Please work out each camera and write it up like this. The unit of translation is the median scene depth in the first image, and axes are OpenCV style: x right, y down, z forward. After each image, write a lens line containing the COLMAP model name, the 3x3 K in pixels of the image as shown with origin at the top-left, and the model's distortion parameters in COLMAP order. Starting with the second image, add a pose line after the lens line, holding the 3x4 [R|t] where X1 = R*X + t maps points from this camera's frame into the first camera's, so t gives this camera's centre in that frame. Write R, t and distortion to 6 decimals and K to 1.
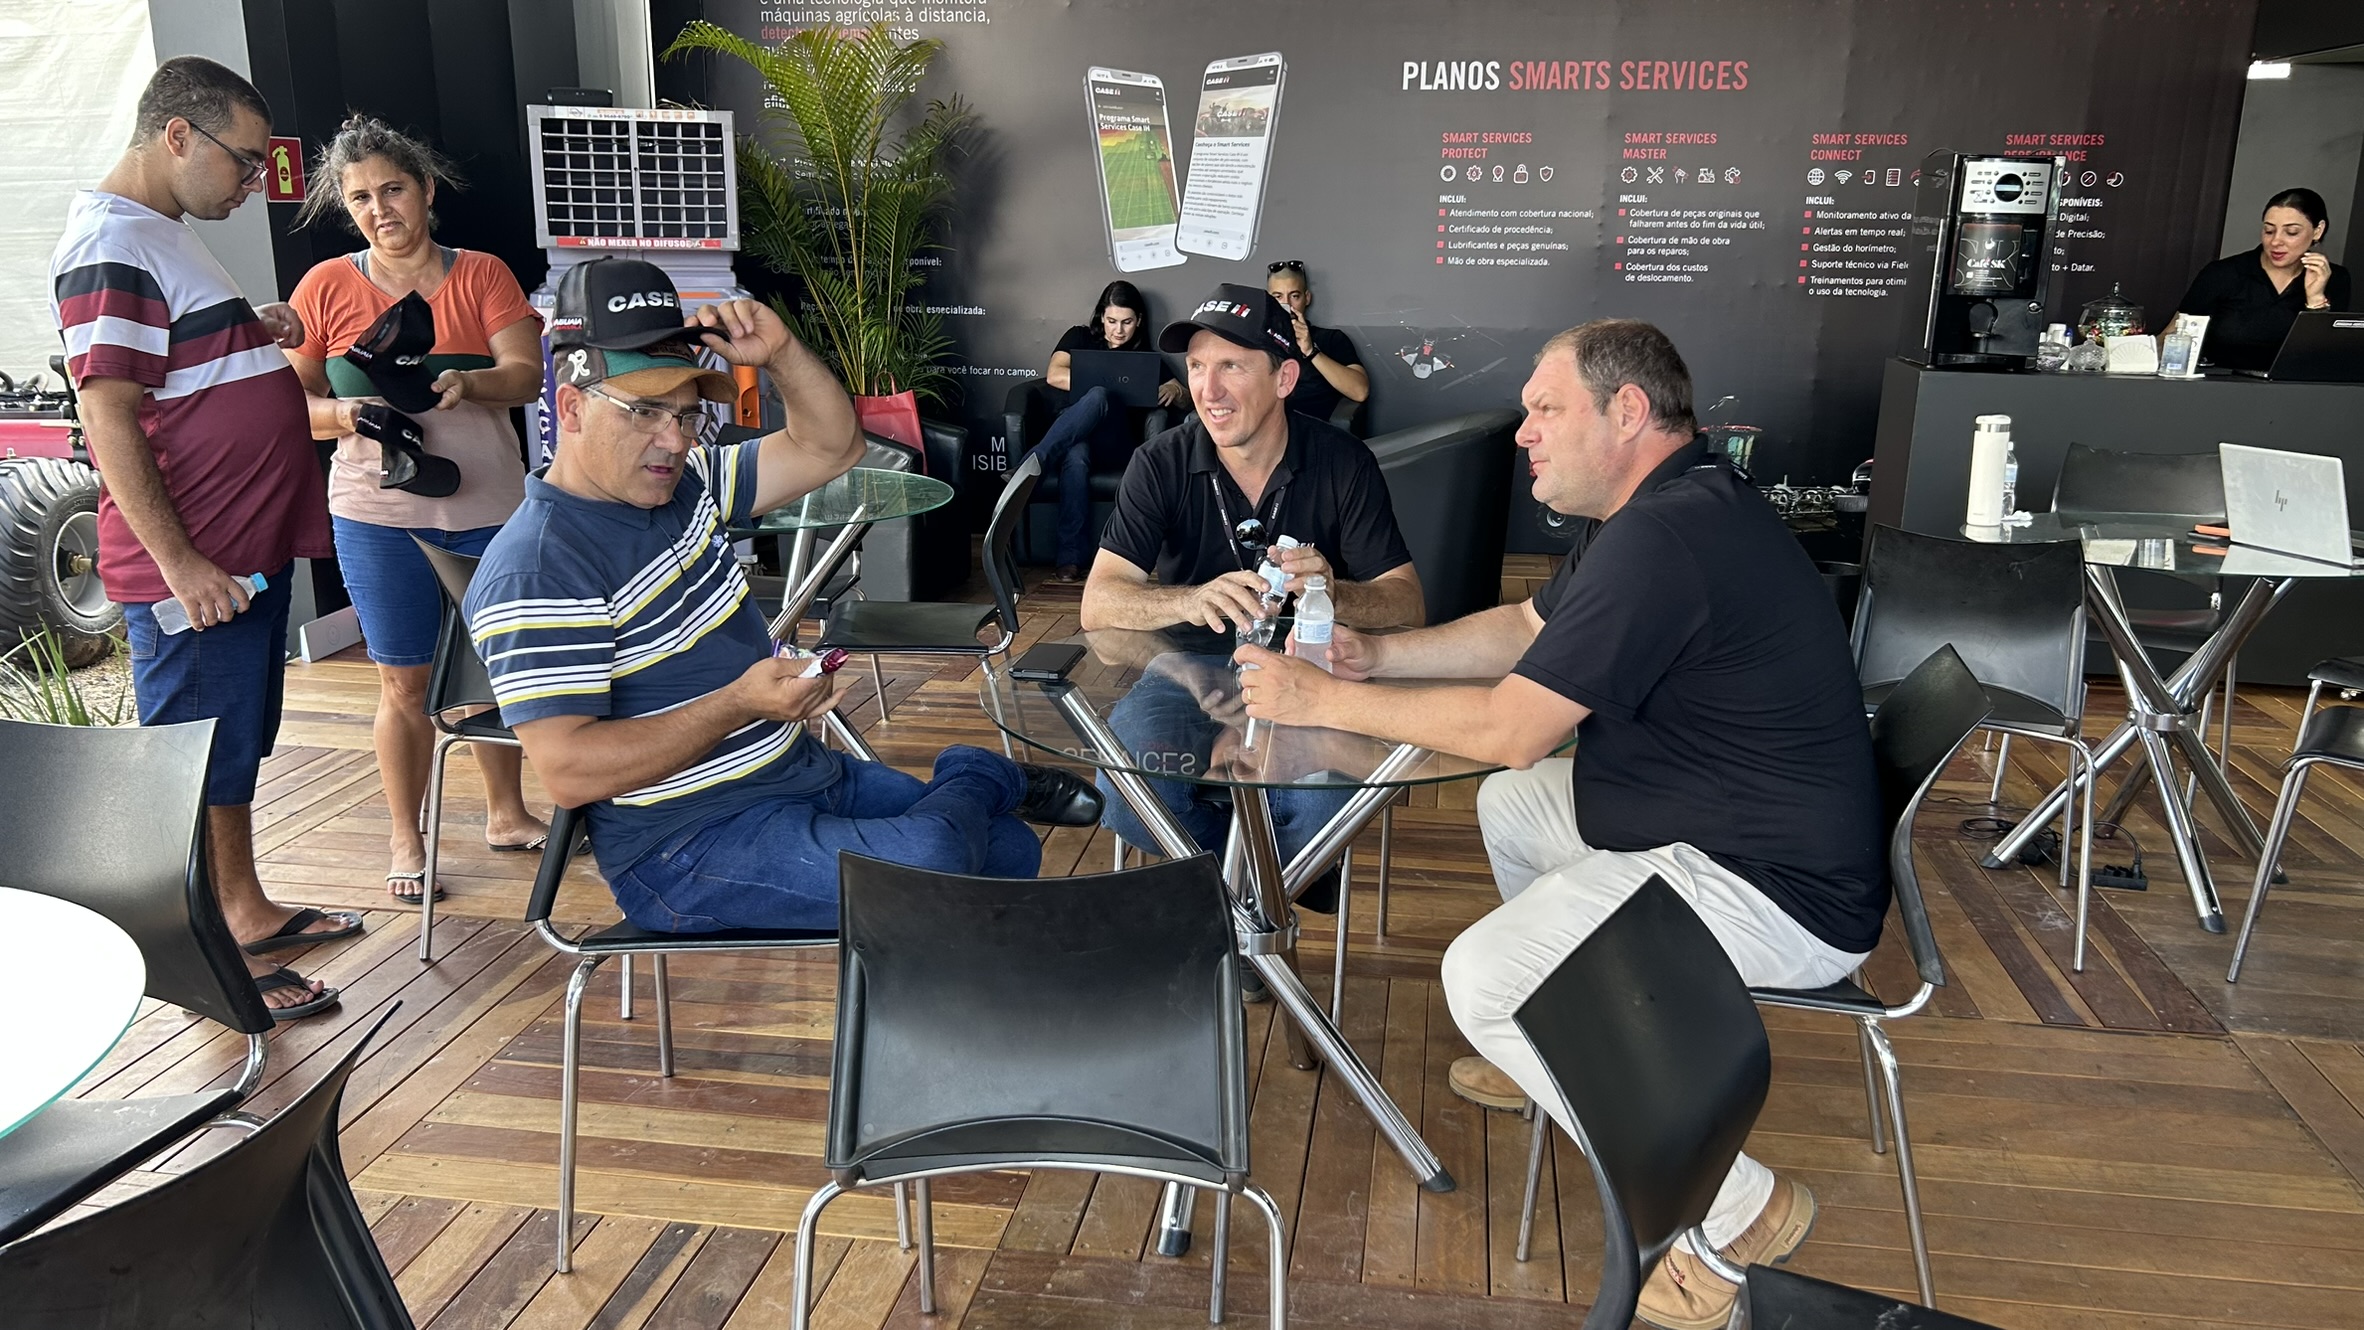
lens RADIAL K [[1786.0, 0, 1167.3], [0, 1786.0, 683.0], [0, 0, 1]] dist [0.035102, -0.048969]
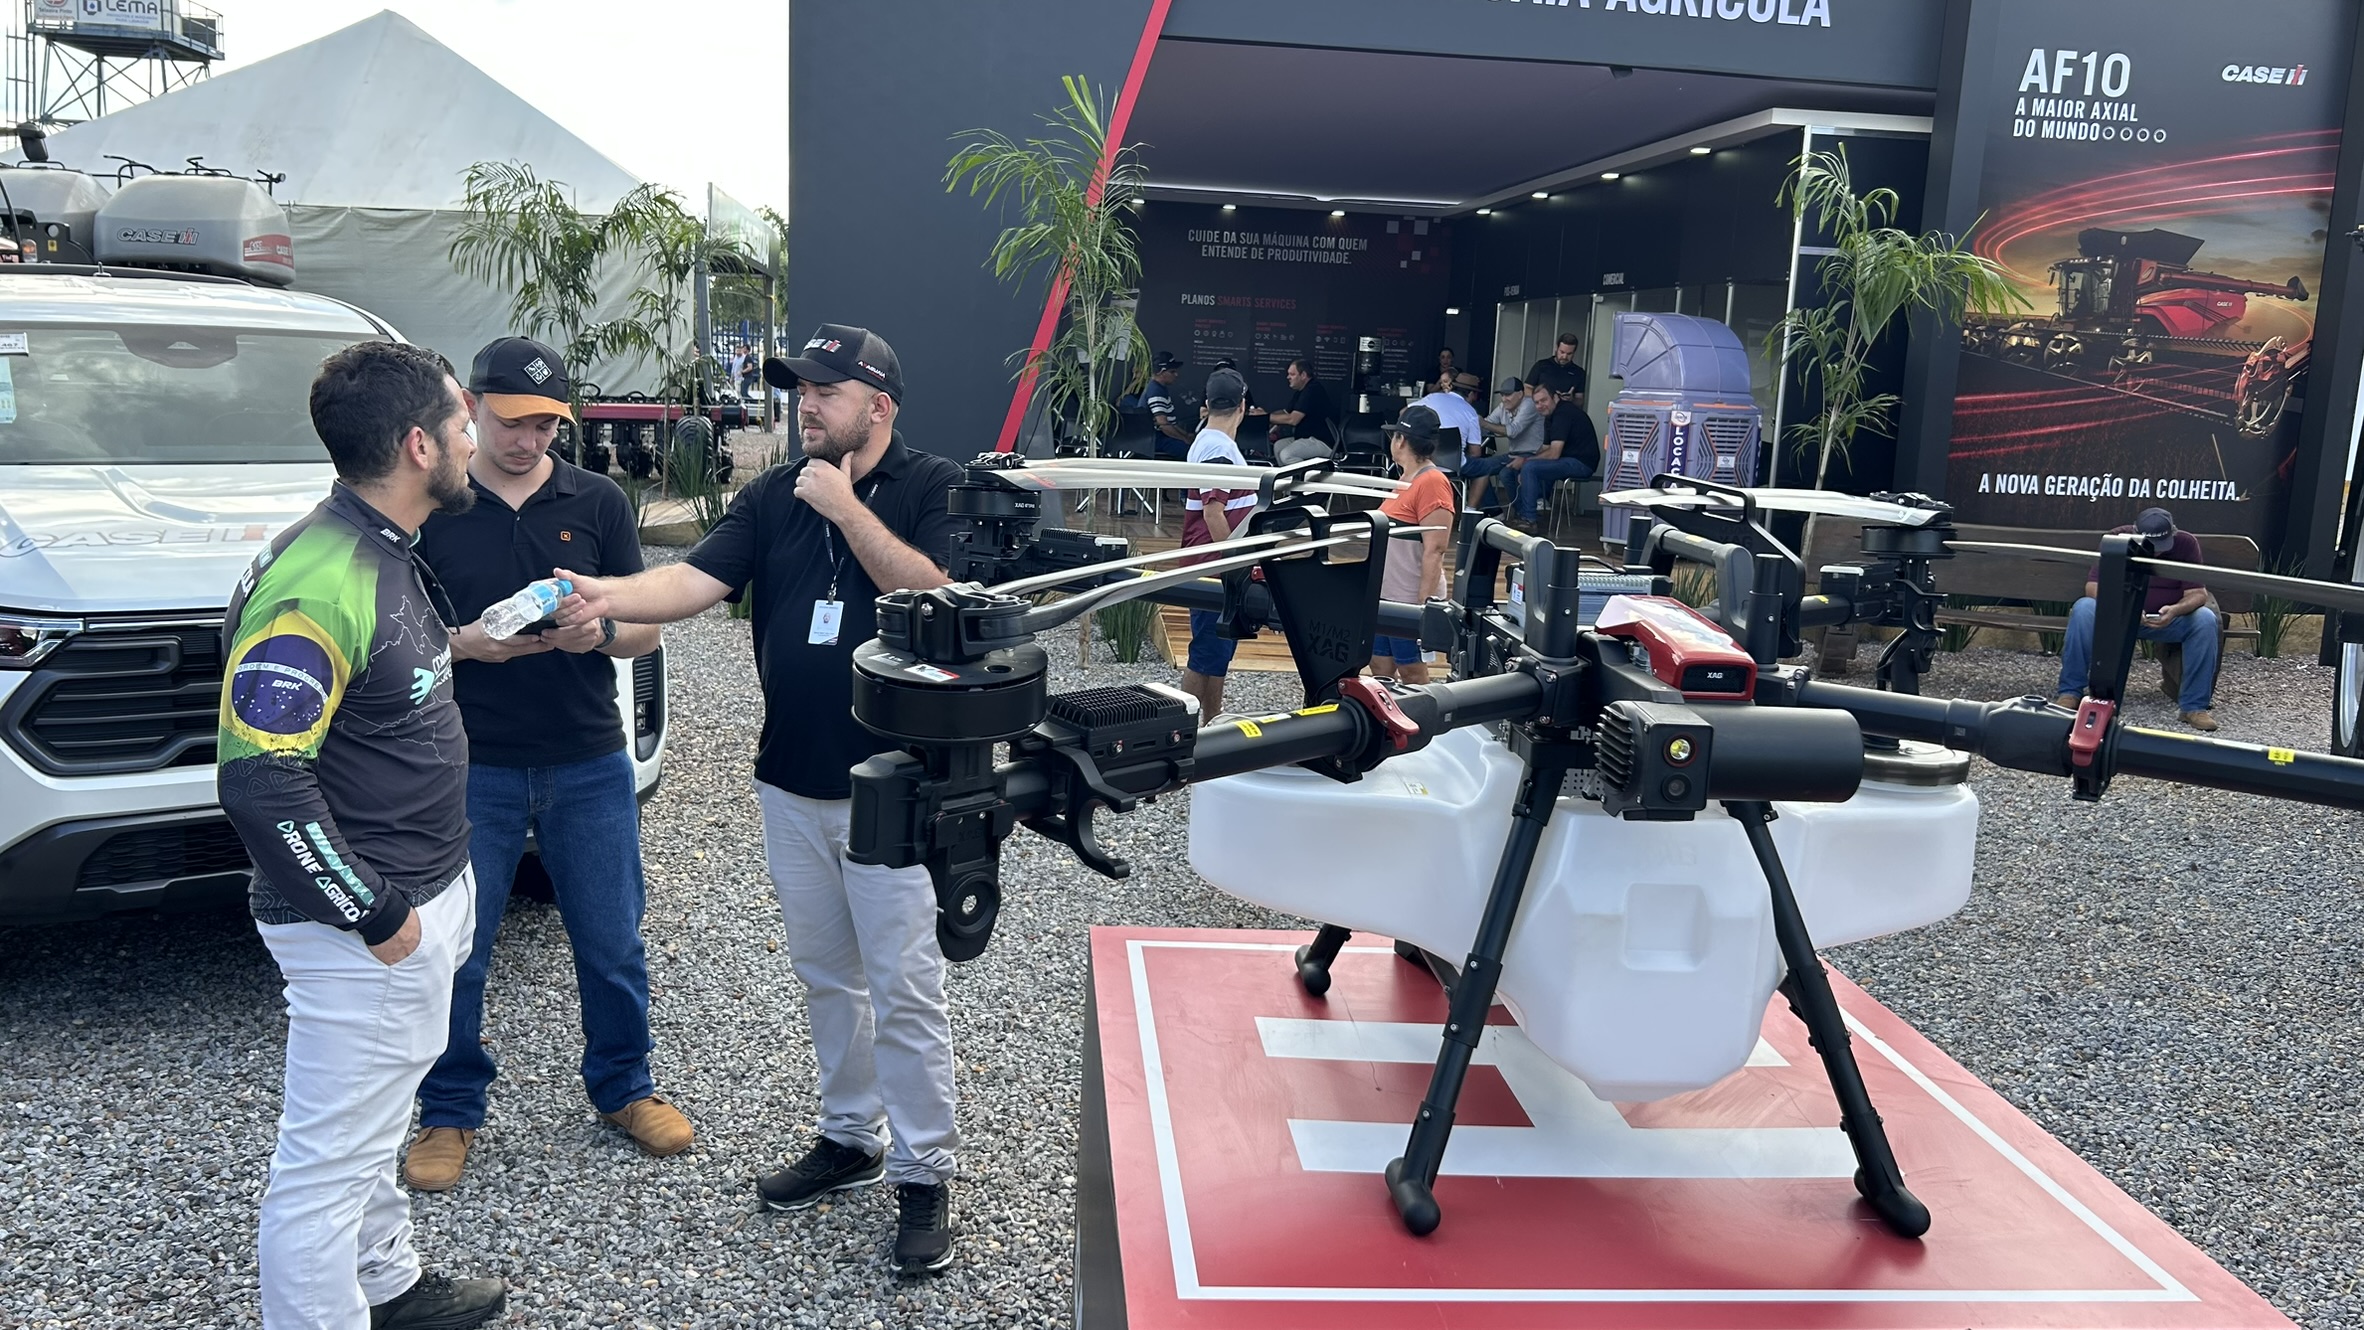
lens RADIAL K [[1786.0, 0, 1168.5], [0, 1786.0, 661.6], [0, 0, 1]] dist [0.035102, -0.048969]
pose [[0.963781, -0.011839, 0.266433, -0.671731], [0.033958, 0.996330, -0.078565, 0.473262], [-0.264525, 0.084767, 0.960646, -1.727377]]
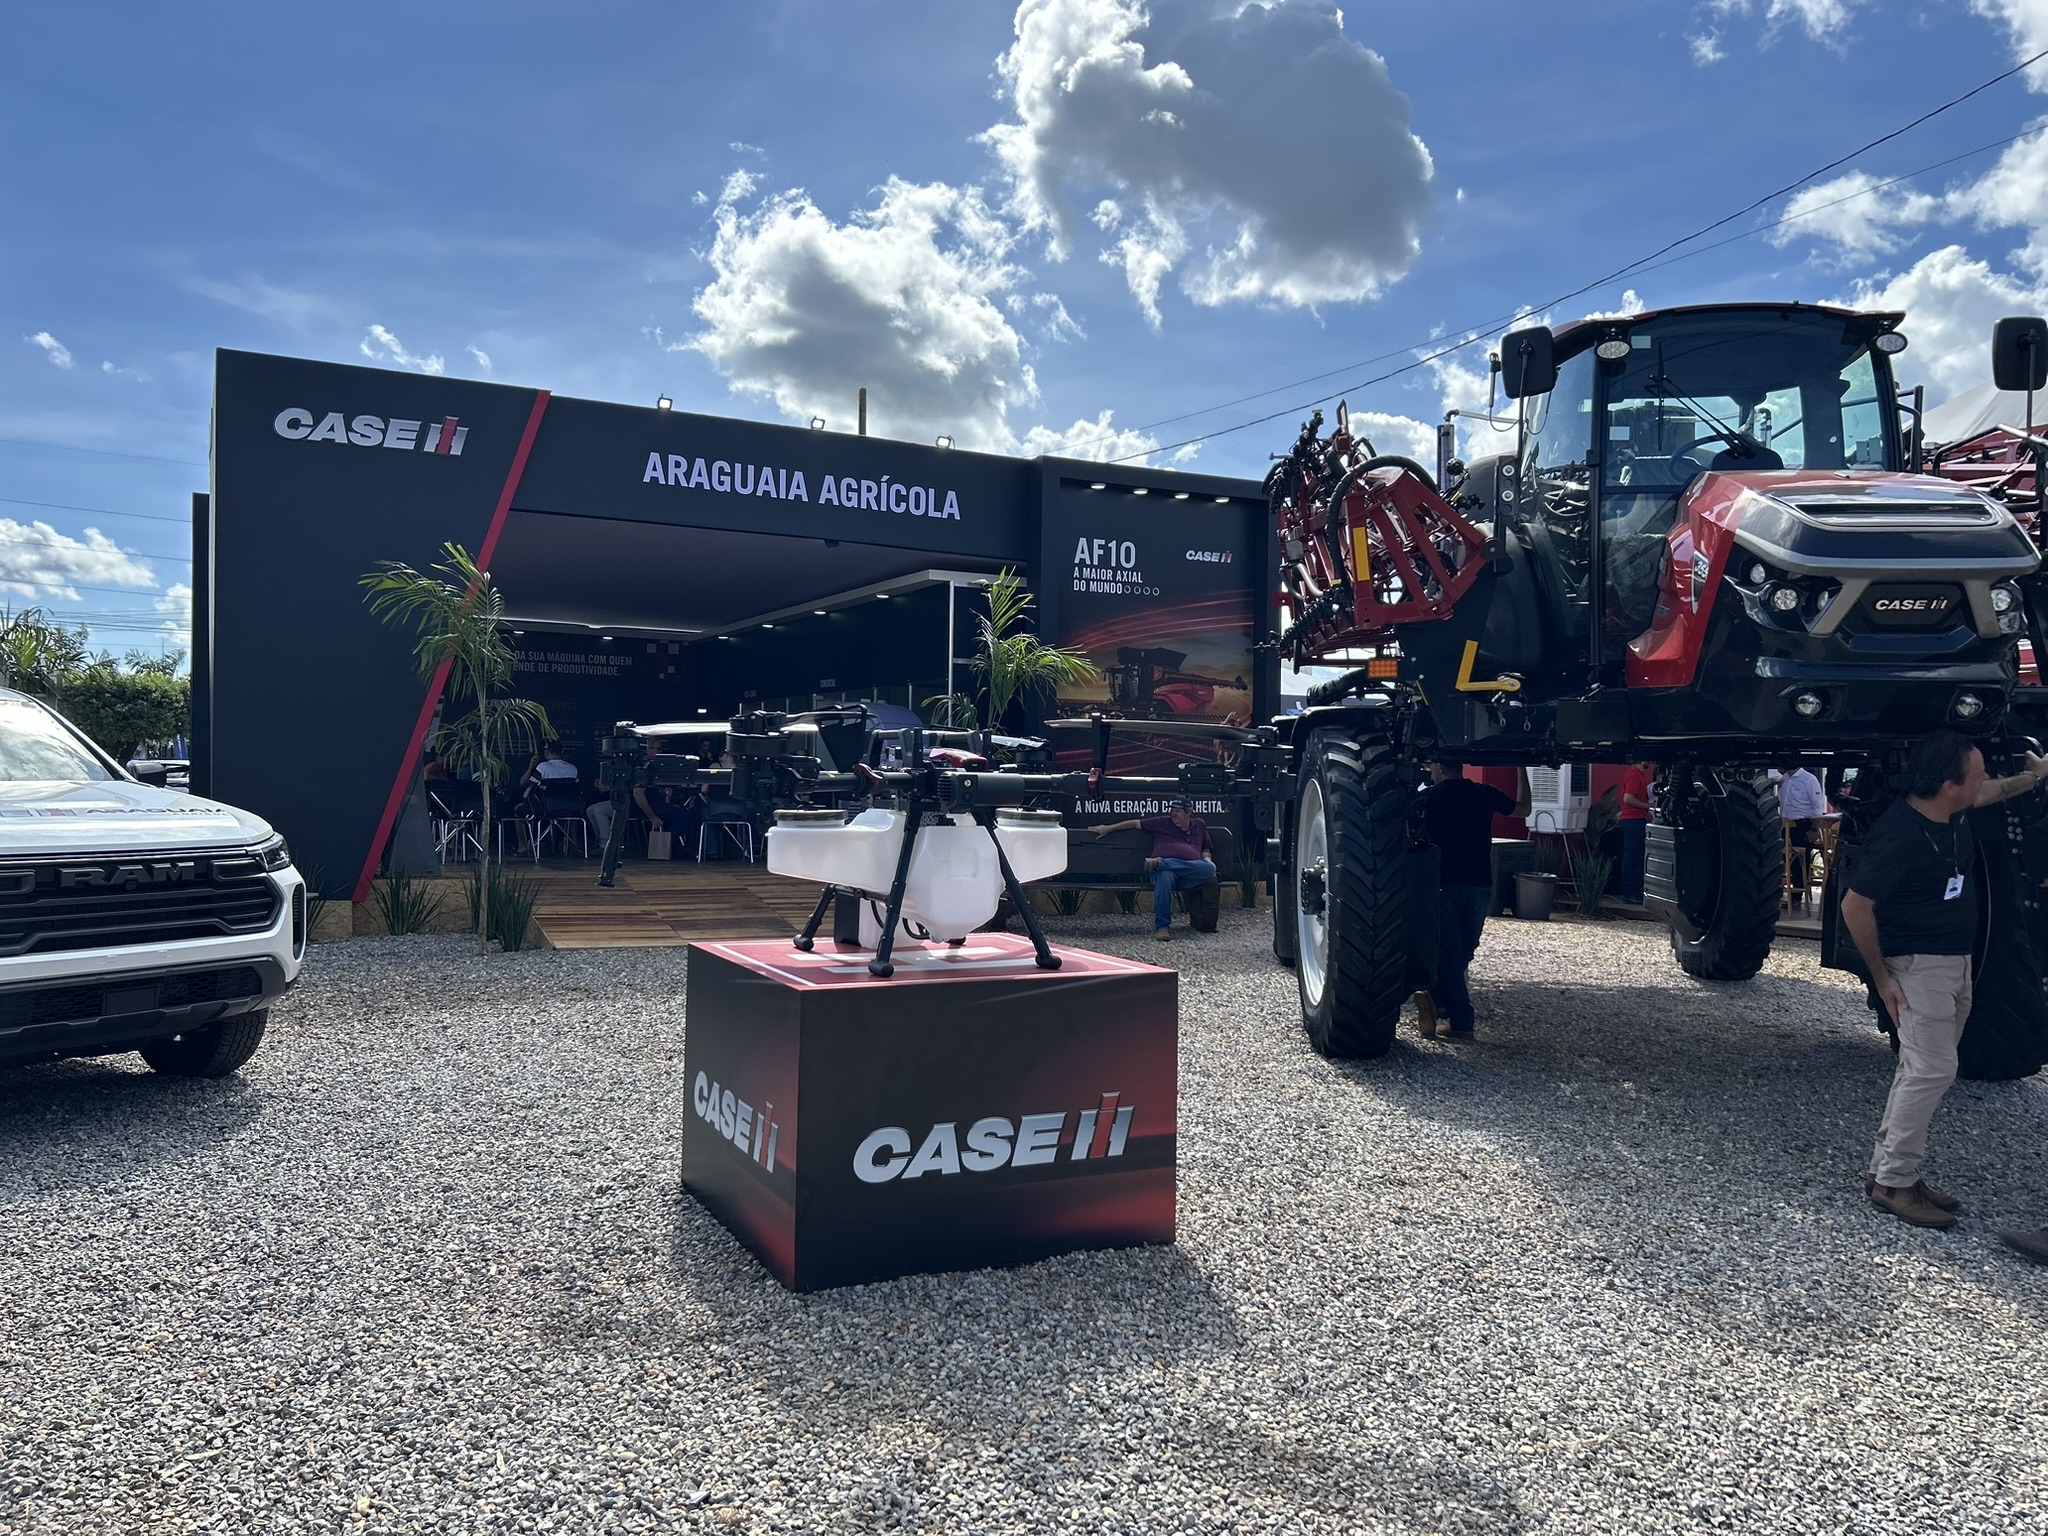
lens RADIAL K [[1533.7, 0, 1041.1], [0, 1533.7, 760.5], [0, 0, 1]] dist [0.021870, -0.020724]
pose [[0.787310, 0.010833, 0.616462, -0.892807], [0.150704, 0.966137, -0.209448, 0.590940], [-0.597856, 0.257803, 0.759016, -1.993755]]
